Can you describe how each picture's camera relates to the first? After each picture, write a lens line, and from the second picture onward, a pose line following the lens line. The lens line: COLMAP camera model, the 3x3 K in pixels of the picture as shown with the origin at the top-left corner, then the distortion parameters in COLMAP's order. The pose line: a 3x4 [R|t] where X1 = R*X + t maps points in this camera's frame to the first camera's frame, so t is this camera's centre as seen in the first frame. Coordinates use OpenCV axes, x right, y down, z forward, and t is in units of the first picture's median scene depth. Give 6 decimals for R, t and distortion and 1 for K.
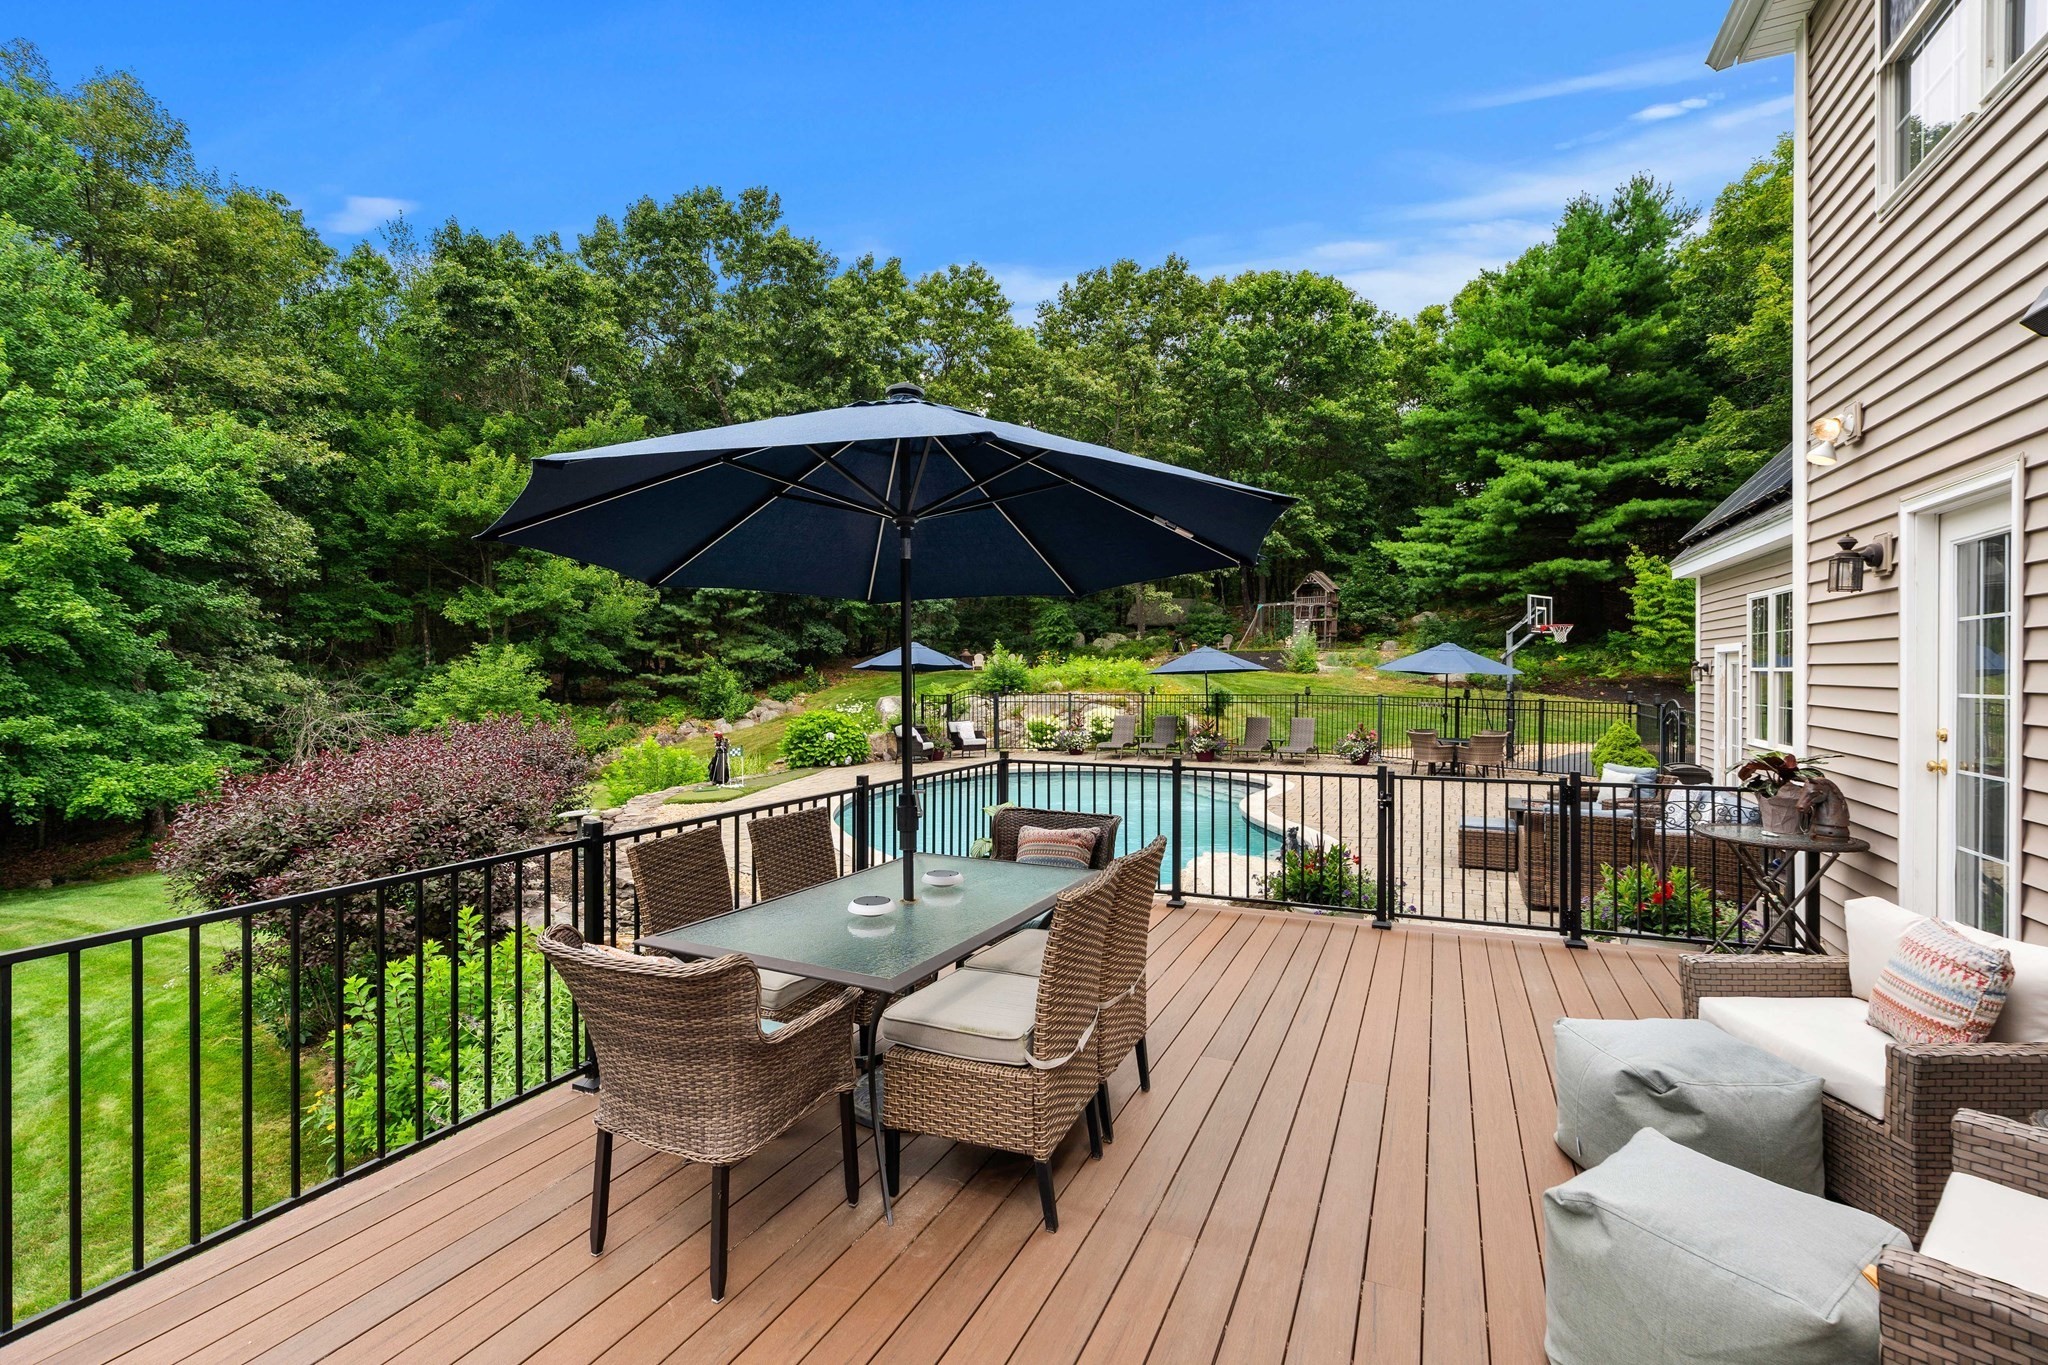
lens RADIAL K [[949.9, 0, 1023.3], [0, 949.9, 673.0], [0, 0, 1]] dist [-0.015337, -0.000064]
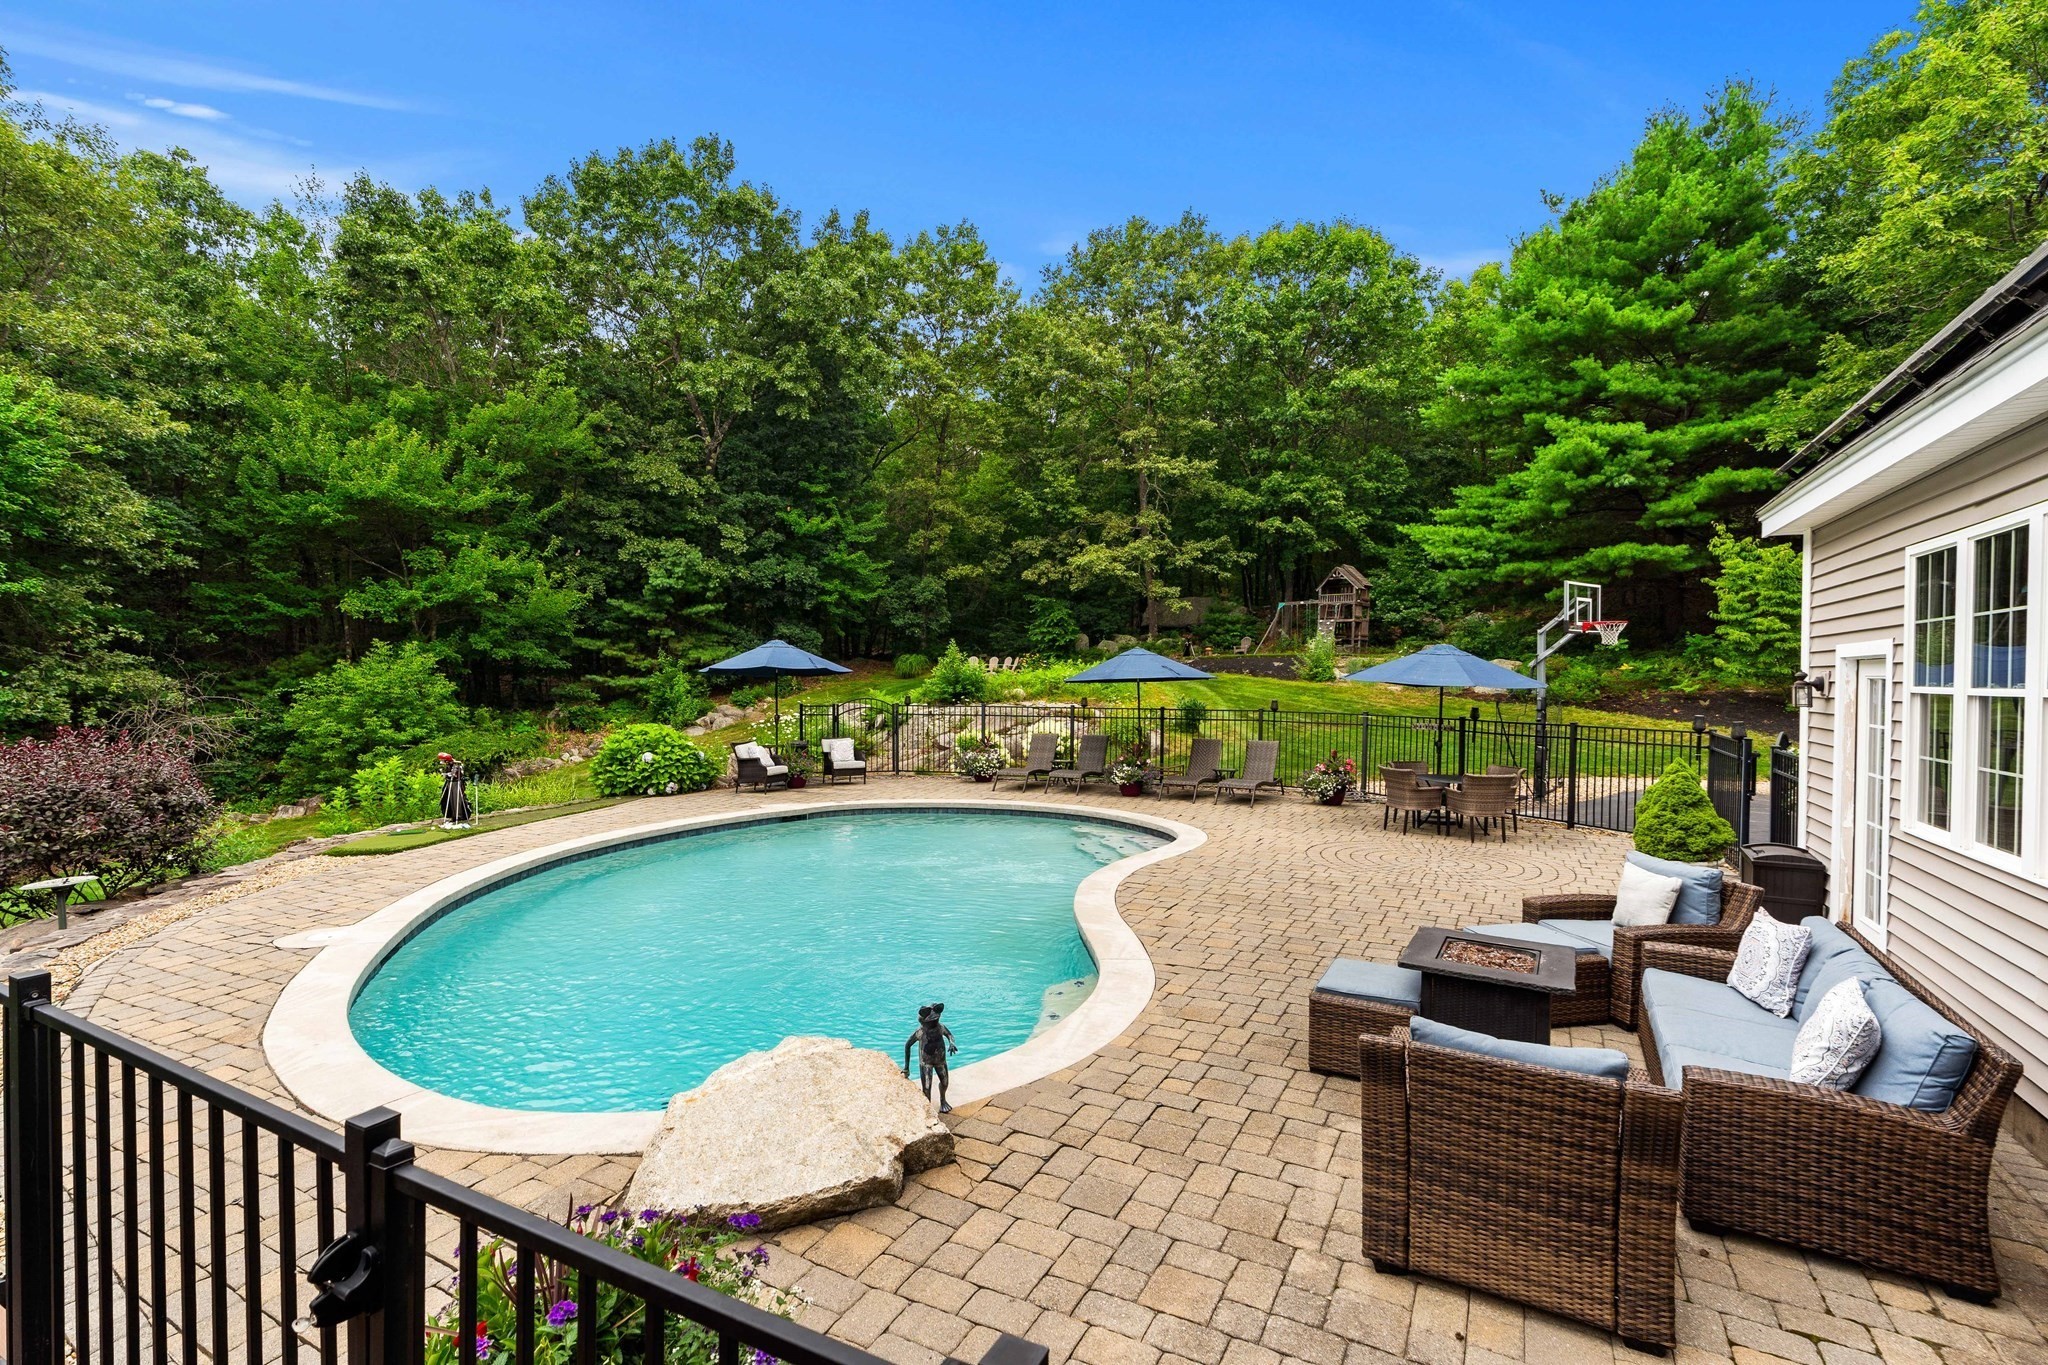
lens RADIAL K [[949.9, 0, 1025.5], [0, 949.9, 689.0], [0, 0, 1]] dist [-0.015337, -0.000064]
pose [[0.997672, 0.010227, -0.067426, 0.100111], [-0.009372, 0.999872, 0.012987, -0.002028], [0.067550, -0.012325, 0.997640, 0.141670]]
